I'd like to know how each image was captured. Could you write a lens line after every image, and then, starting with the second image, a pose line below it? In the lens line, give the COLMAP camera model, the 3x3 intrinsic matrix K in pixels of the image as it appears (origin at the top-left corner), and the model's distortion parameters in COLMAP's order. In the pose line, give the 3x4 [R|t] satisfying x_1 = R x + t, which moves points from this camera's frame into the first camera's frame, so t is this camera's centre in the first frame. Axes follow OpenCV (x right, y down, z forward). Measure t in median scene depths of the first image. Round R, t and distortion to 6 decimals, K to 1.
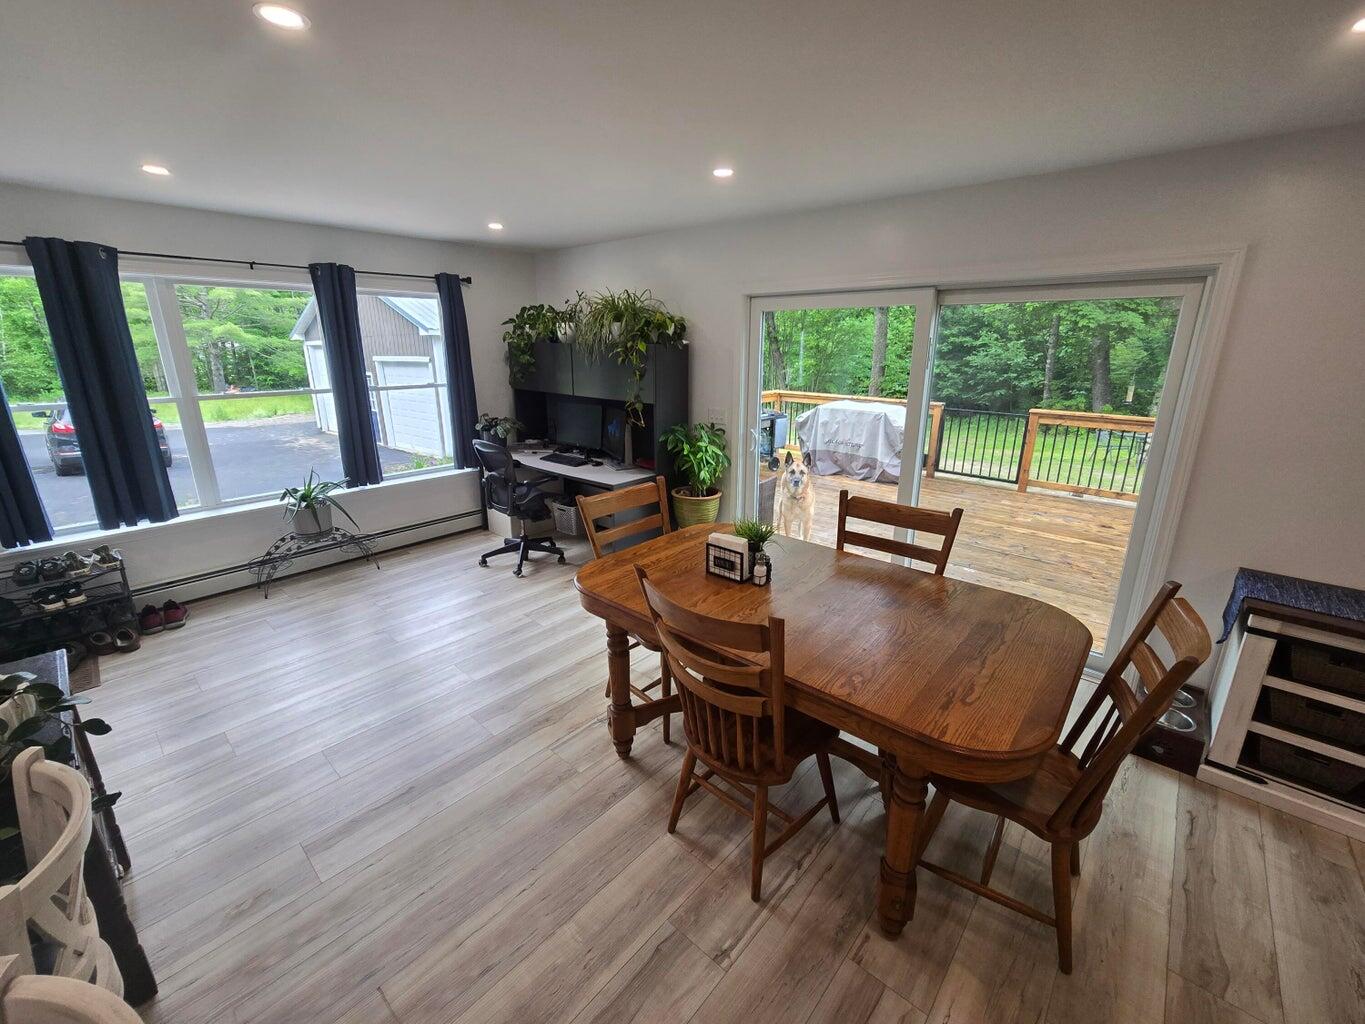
lens RADIAL K [[567.1, 0, 679.9], [0, 567.1, 508.0], [0, 0, 1]] dist [-0.001559, 0.000244]
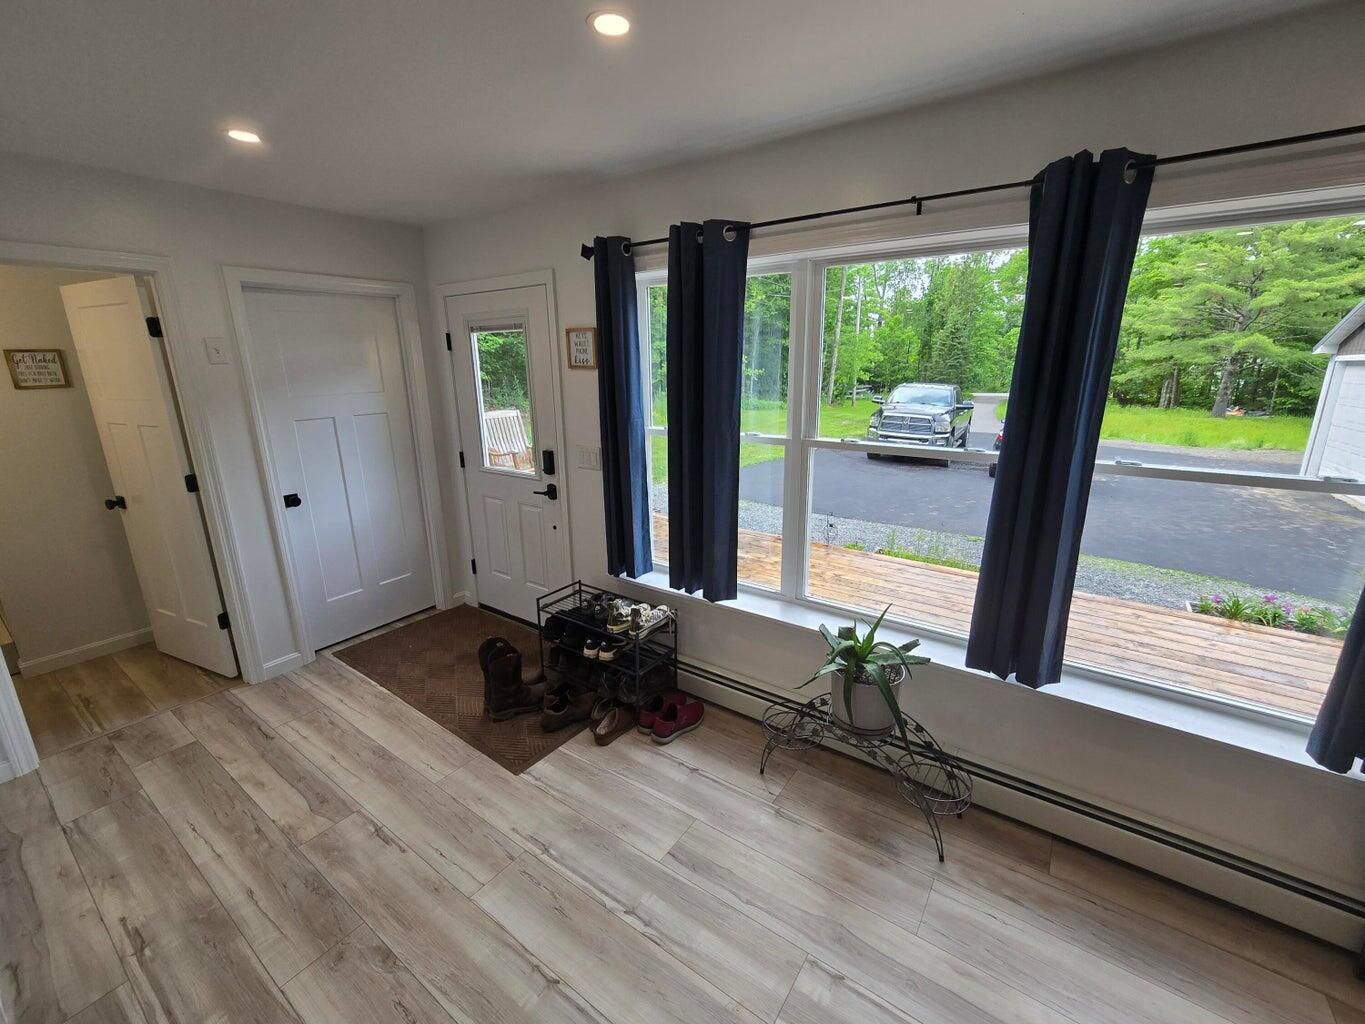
lens RADIAL K [[567.1, 0, 682.7], [0, 567.1, 510.8], [0, 0, 1]] dist [-0.001559, 0.000244]
pose [[0.125944, 0.246689, -0.960876, -0.073858], [-0.267563, 0.941141, 0.206553, -0.070267], [0.955274, 0.231081, 0.184536, 0.245783]]
